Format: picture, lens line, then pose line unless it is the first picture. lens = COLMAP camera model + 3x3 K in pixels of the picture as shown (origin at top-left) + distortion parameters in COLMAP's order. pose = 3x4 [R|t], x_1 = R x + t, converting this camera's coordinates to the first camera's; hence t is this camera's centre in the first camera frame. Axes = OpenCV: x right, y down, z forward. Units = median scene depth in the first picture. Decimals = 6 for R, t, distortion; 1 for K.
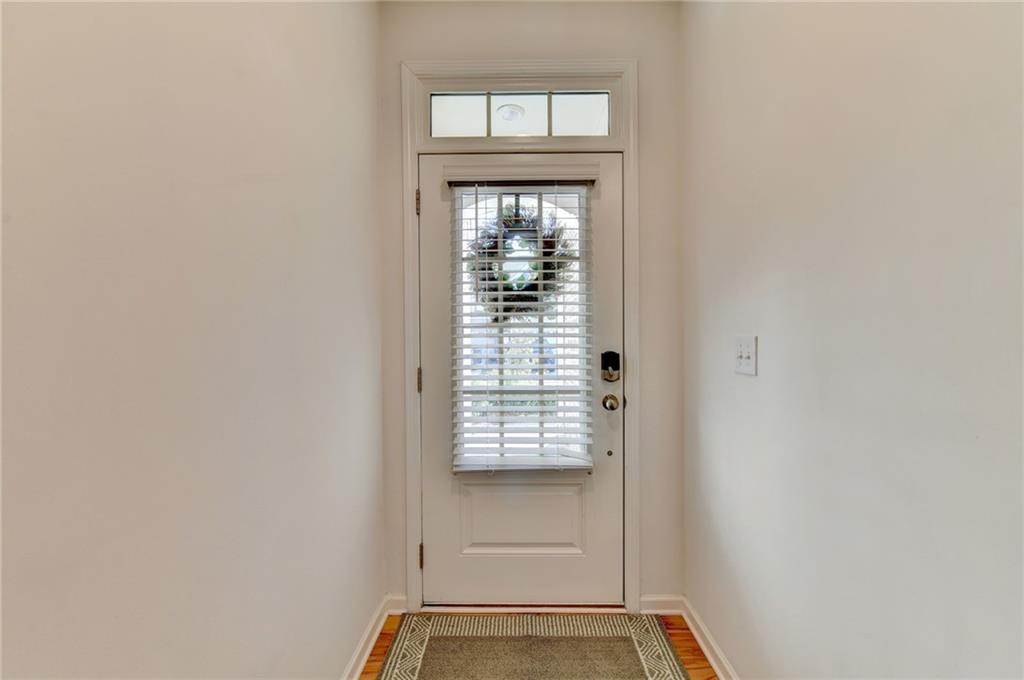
lens RADIAL K [[408.4, 0, 511.1], [0, 408.4, 337.9], [0, 0, 1]] dist [-0.007163, -0.000140]
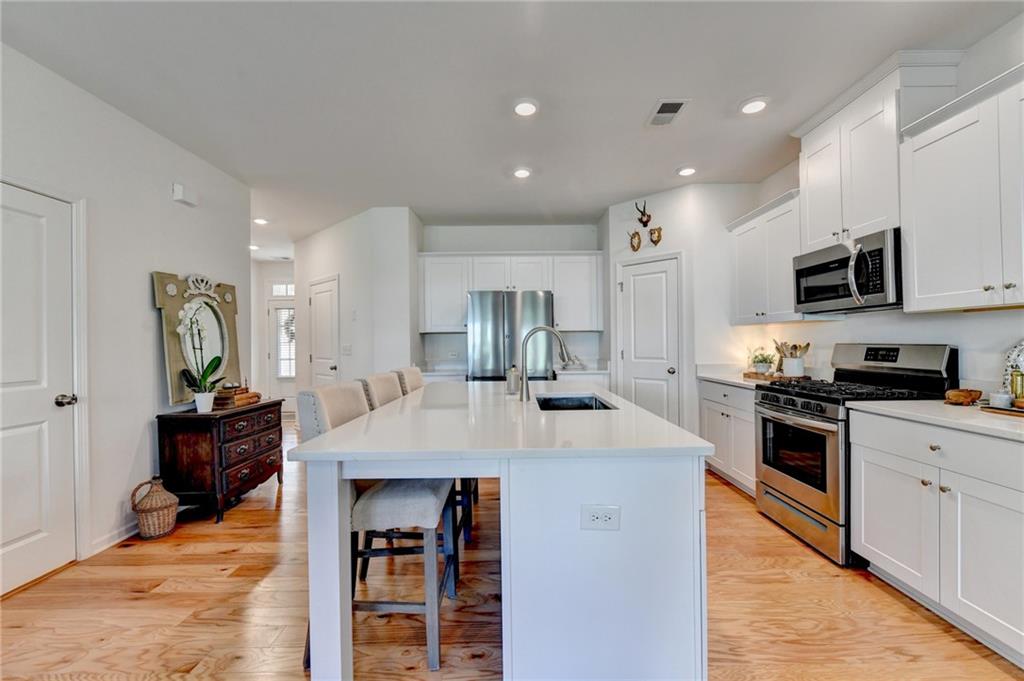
lens RADIAL K [[408.4, 0, 510.4], [0, 408.4, 342.3], [0, 0, 1]] dist [-0.007163, -0.000140]
pose [[0.999872, -0.012486, 0.010040, 2.099686], [0.012463, 0.999920, 0.002365, -0.018684], [-0.010069, -0.002240, 0.999947, -3.025699]]
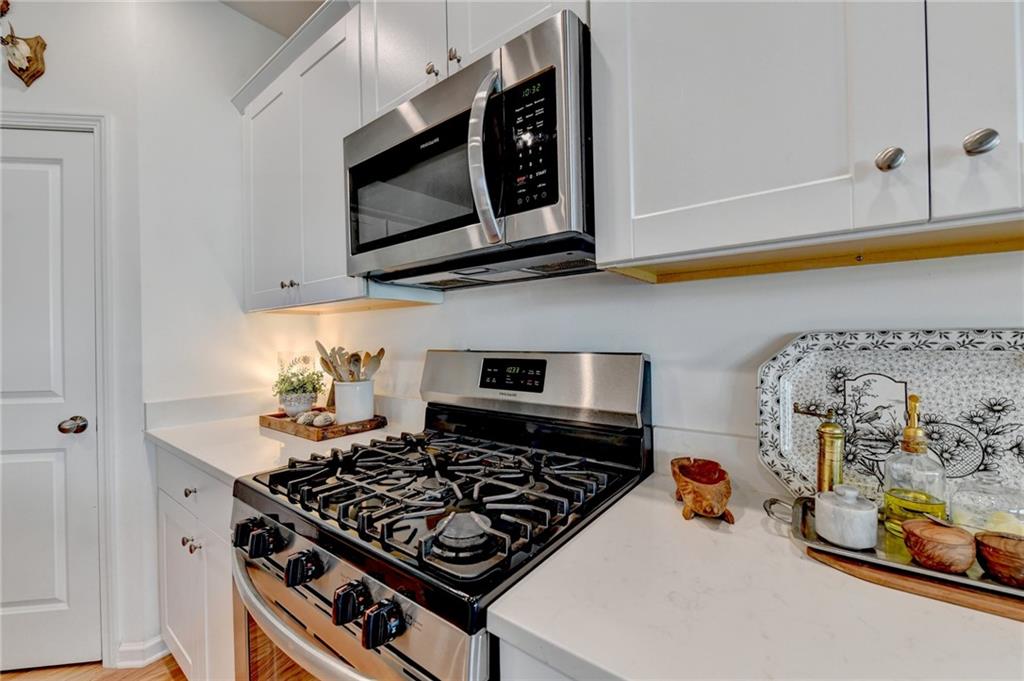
lens RADIAL K [[408.4, 0, 520.8], [0, 408.4, 339.1], [0, 0, 1]] dist [-0.007163, -0.000140]
pose [[0.587331, -0.008570, 0.809302, 2.843430], [0.012537, 0.999920, 0.001490, -0.014327], [-0.809250, 0.009271, 0.587391, -2.074170]]
